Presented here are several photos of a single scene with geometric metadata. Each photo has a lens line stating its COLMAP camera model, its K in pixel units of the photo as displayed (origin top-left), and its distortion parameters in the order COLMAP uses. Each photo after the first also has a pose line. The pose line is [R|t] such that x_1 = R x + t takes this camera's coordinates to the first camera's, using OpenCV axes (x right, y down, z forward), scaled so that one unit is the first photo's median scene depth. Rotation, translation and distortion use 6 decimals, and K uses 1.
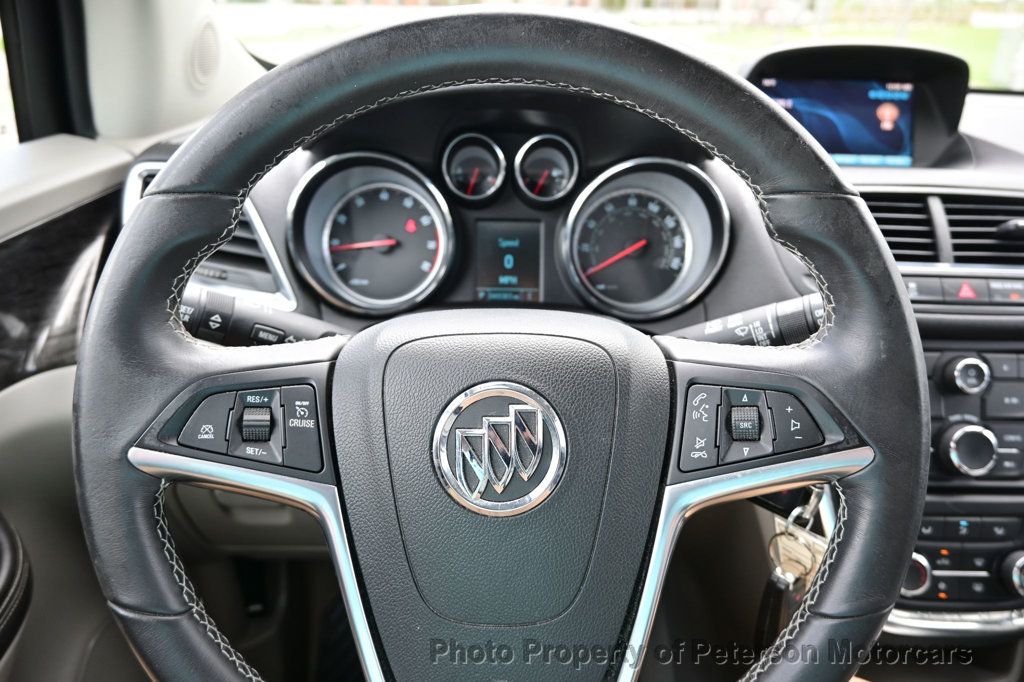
lens RADIAL K [[683.8, 0, 512.0], [0, 683.8, 341.0], [0, 0, 1]] dist [-0.008044, -0.004656]
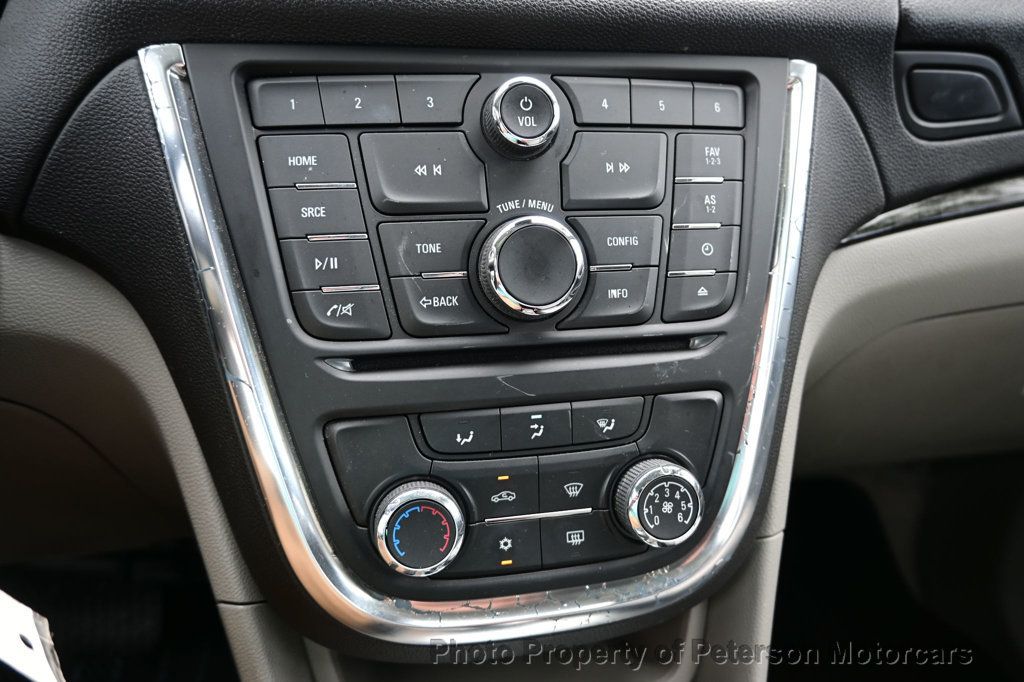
lens RADIAL K [[683.8, 0, 512.0], [0, 683.8, 341.0], [0, 0, 1]] dist [-0.008044, -0.004656]
pose [[0.977643, -0.080816, 0.194122, 0.430452], [0.066763, 0.994724, 0.077886, 0.133845], [-0.199392, -0.063184, 0.977881, 0.401346]]
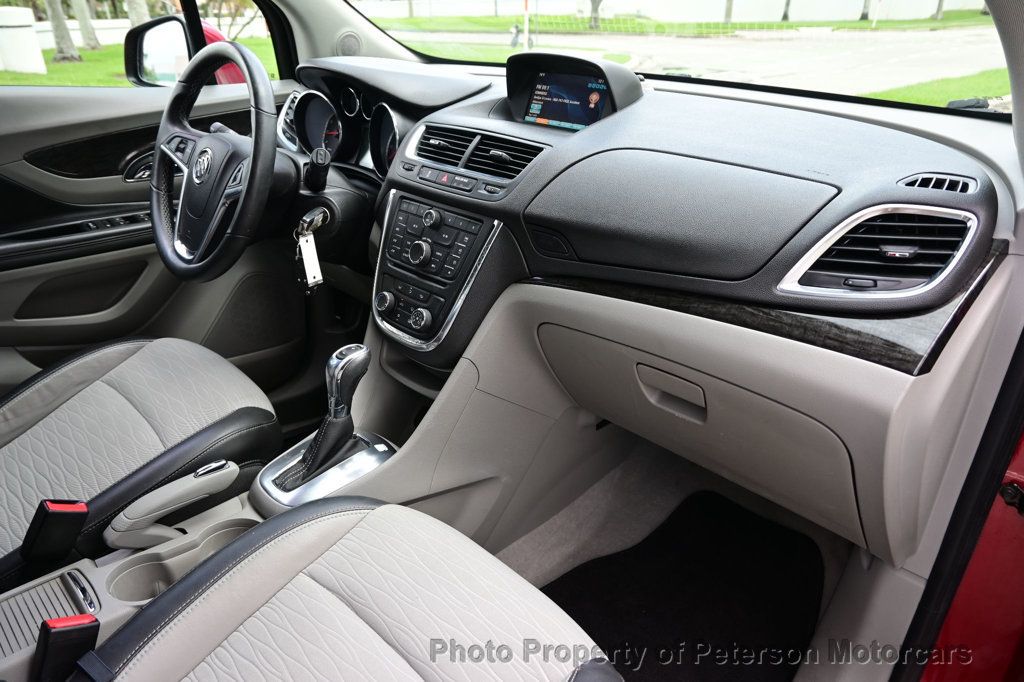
lens RADIAL K [[683.8, 0, 512.0], [0, 683.8, 341.0], [0, 0, 1]] dist [-0.008044, -0.004656]
pose [[0.733372, 0.298808, -0.610638, 1.710089], [-0.283201, 0.950858, 0.125167, 0.057517], [0.618031, 0.081139, 0.781956, -0.324266]]
